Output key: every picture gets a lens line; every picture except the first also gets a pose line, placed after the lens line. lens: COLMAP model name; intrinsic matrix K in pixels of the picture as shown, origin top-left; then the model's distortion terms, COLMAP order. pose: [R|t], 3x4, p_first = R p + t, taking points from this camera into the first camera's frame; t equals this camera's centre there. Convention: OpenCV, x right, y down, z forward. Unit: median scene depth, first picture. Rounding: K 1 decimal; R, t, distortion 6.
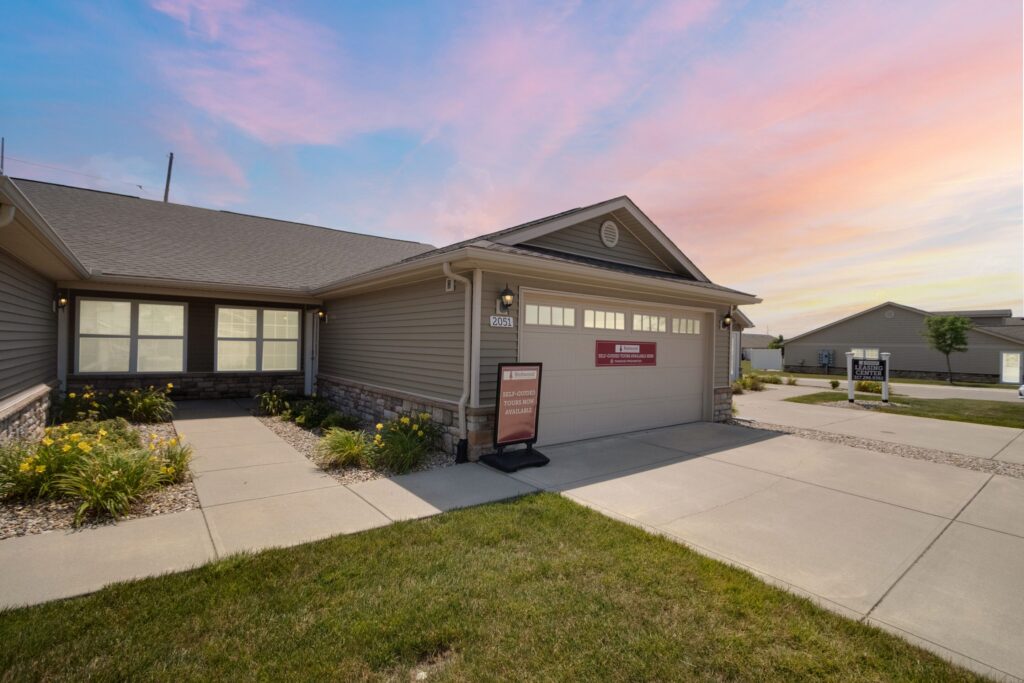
lens RADIAL K [[468.5, 0, 512.0], [0, 468.5, 341.5], [0, 0, 1]] dist [-0.001434, -0.000156]
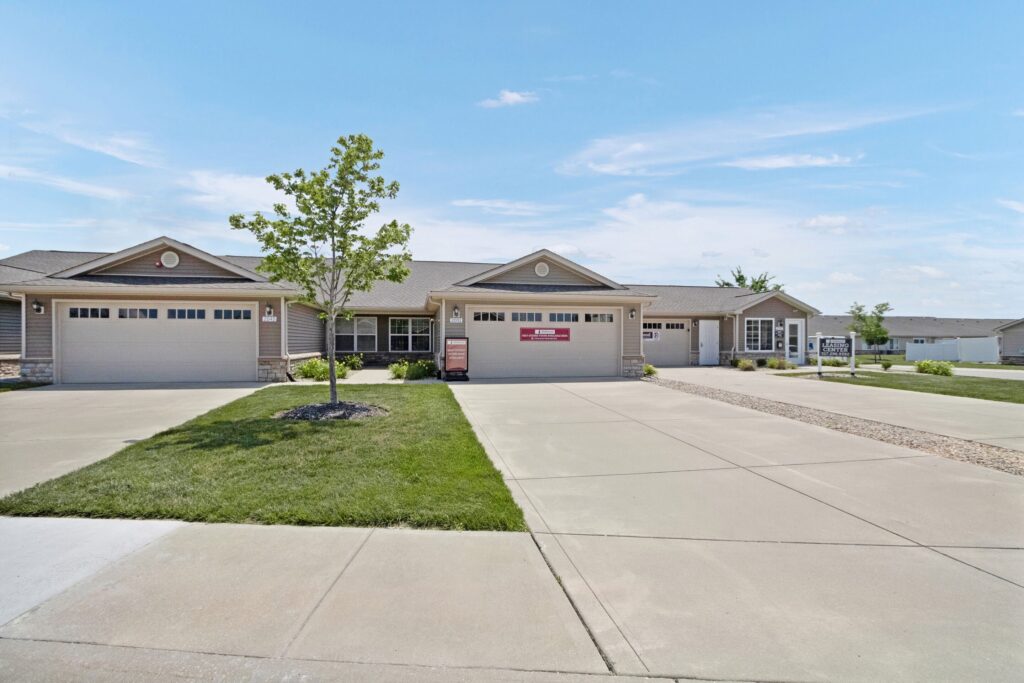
lens RADIAL K [[468.5, 0, 512.0], [0, 468.5, 341.5], [0, 0, 1]] dist [-0.001434, -0.000156]
pose [[0.892518, -0.022080, -0.450470, 0.970909], [0.020950, 0.999752, -0.007495, 0.065241], [0.450524, -0.002748, 0.892760, -0.715830]]
